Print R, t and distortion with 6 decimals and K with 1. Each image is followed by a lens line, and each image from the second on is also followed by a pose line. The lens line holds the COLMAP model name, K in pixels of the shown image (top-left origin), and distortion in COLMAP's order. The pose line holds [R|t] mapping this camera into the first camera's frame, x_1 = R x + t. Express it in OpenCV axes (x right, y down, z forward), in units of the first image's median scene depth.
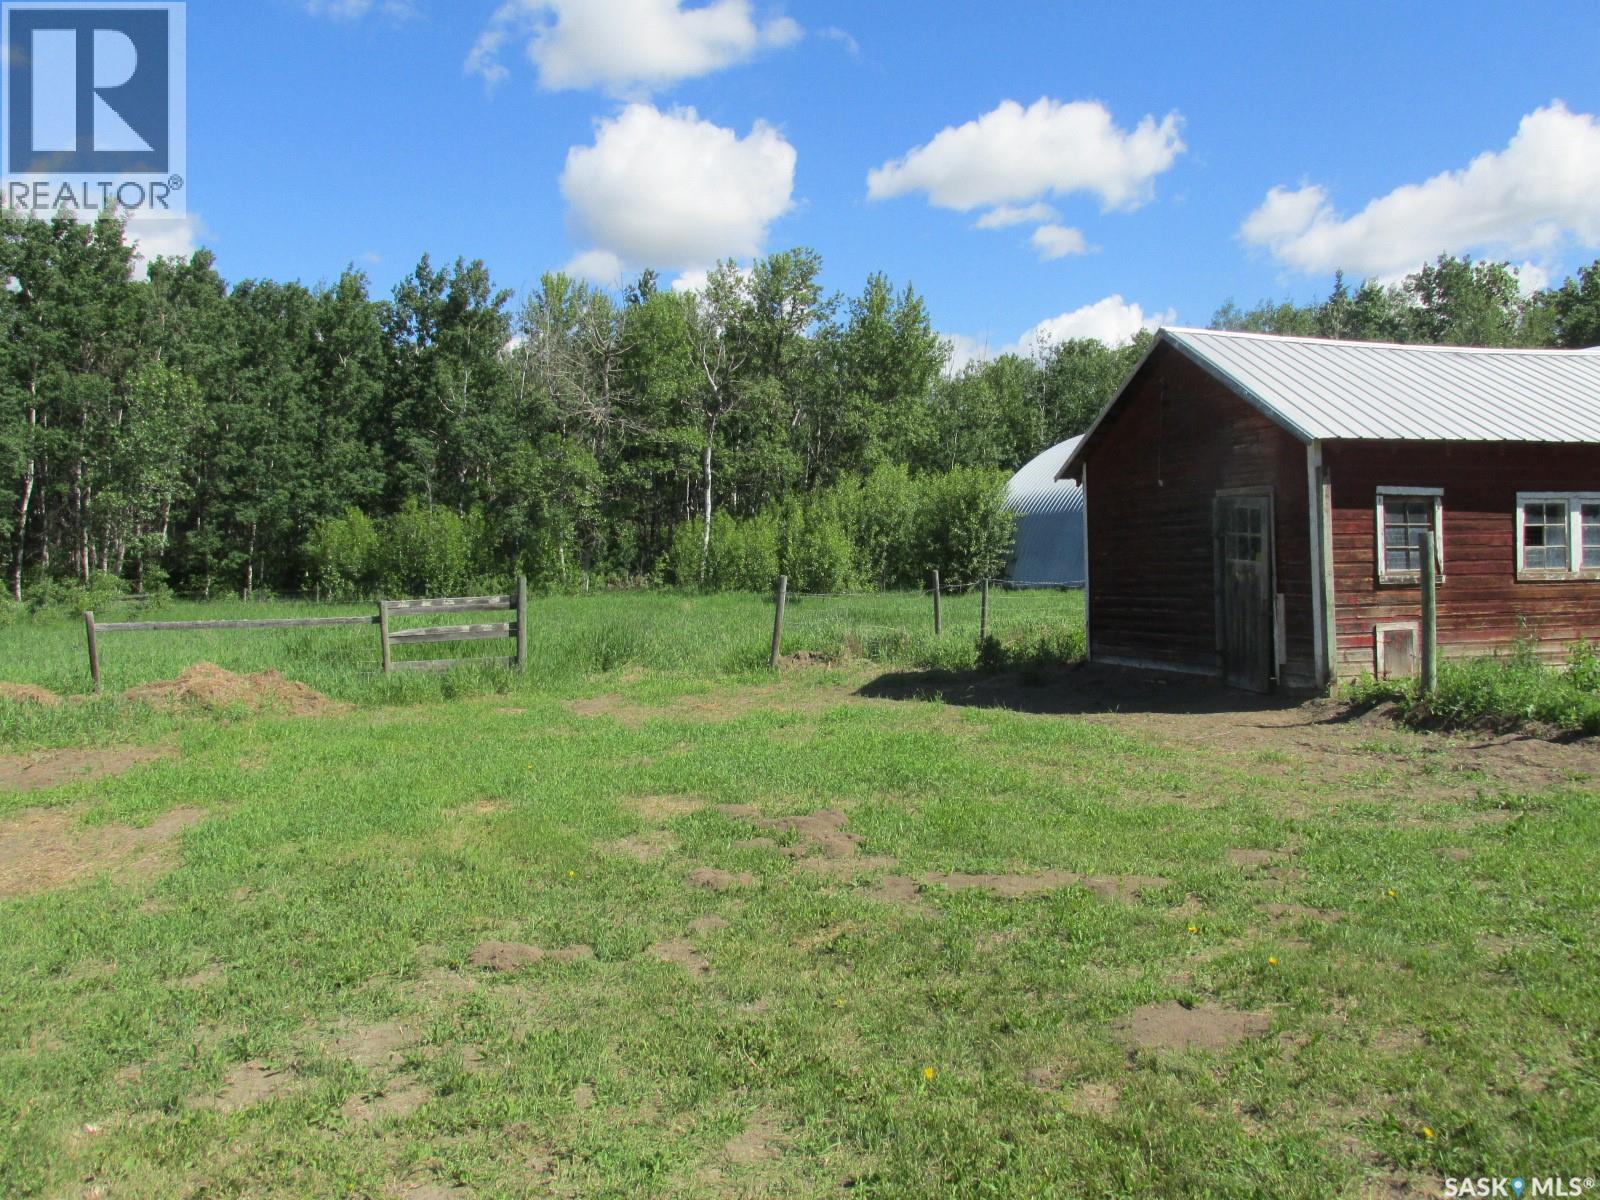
lens RADIAL K [[1084.5, 0, 797.0], [0, 1084.5, 601.8], [0, 0, 1]] dist [0.025784, -0.024395]
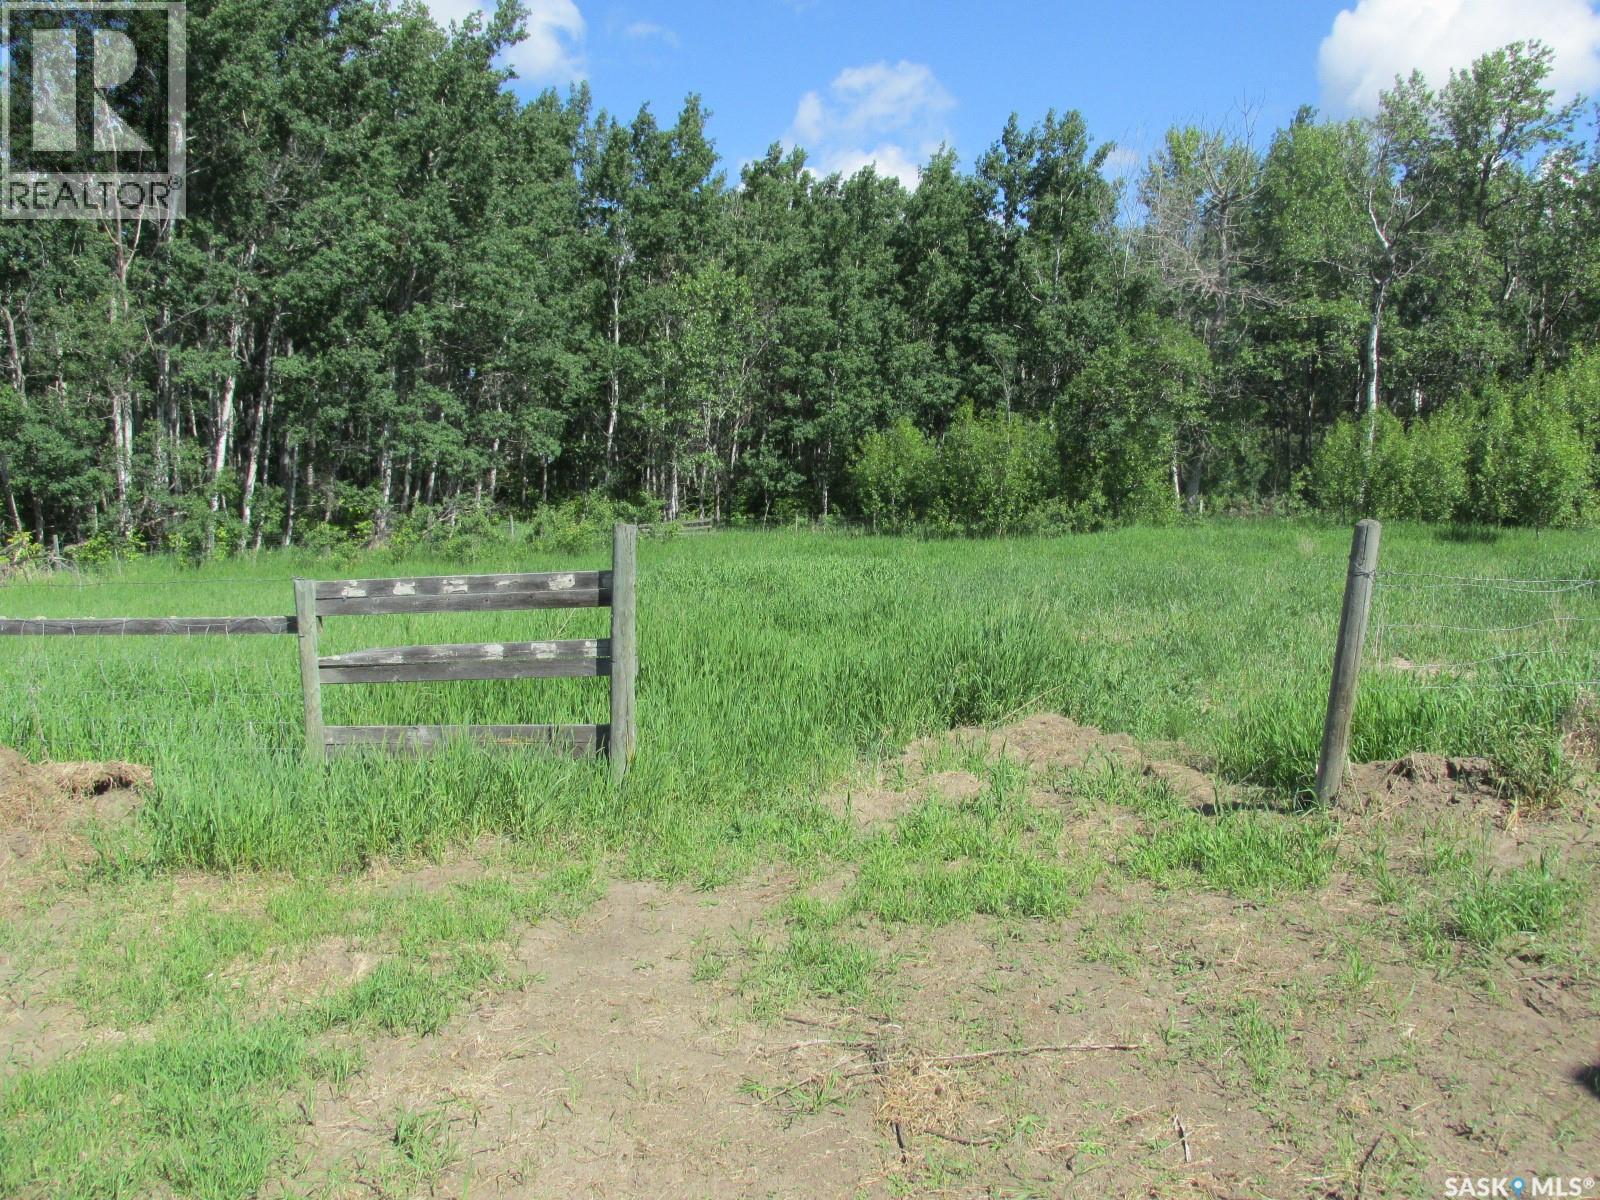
lens RADIAL K [[1272.1, 0, 835.0], [0, 1272.1, 597.0], [0, 0, 1]] dist [-0.010411, -0.015414]
pose [[0.884974, 0.032549, -0.464501, 0.004110], [-0.007303, 0.998401, 0.056047, -0.003679], [0.465583, -0.046208, 0.883797, 0.103855]]
